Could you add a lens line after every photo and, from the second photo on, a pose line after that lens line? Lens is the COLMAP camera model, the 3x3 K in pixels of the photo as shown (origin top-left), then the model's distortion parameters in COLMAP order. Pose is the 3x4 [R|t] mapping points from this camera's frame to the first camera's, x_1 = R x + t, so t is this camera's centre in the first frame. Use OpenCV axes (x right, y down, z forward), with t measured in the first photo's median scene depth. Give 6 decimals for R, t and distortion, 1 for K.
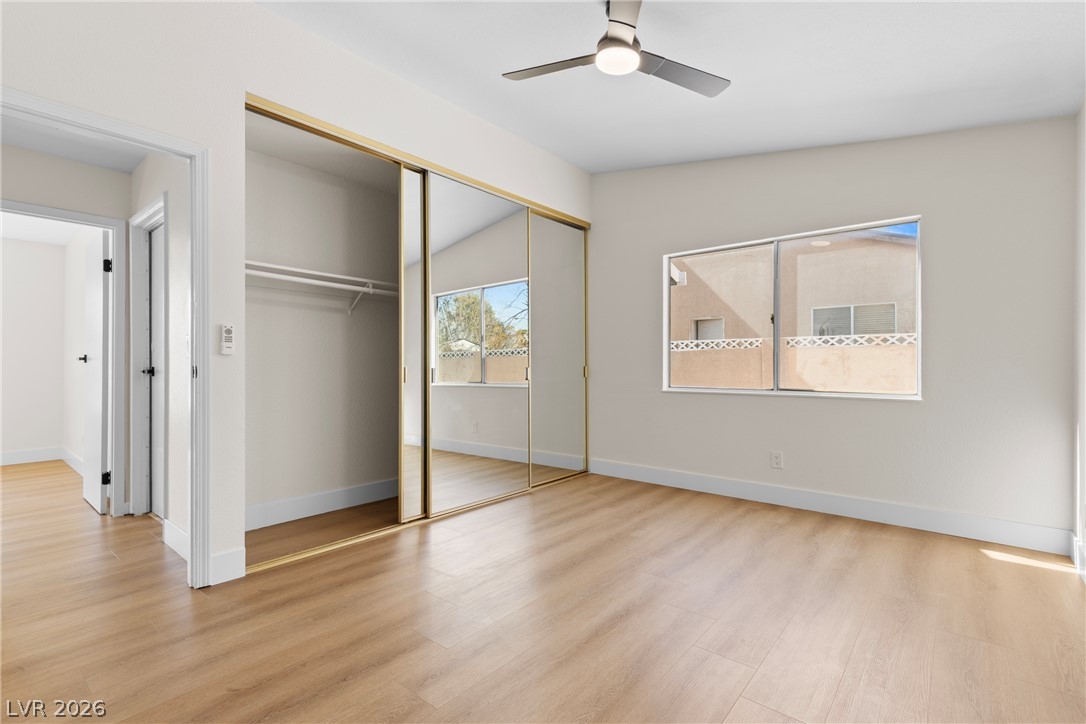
lens RADIAL K [[499.5, 0, 543.0], [0, 499.5, 362.0], [0, 0, 1]] dist [0.014225, 0.000650]
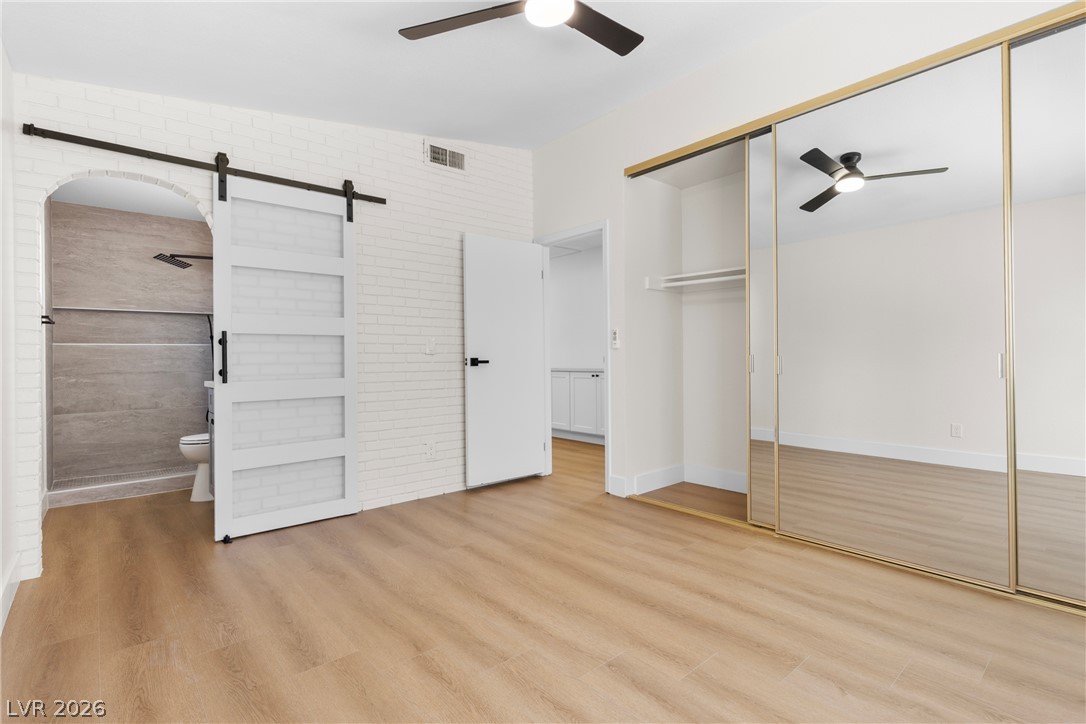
lens RADIAL K [[499.5, 0, 543.0], [0, 499.5, 362.0], [0, 0, 1]] dist [0.014225, 0.000650]
pose [[-0.157208, 0.005081, -0.987552, 0.911654], [0.019518, 0.999807, 0.002037, 0.018873], [0.987373, -0.018955, -0.157277, 1.020616]]
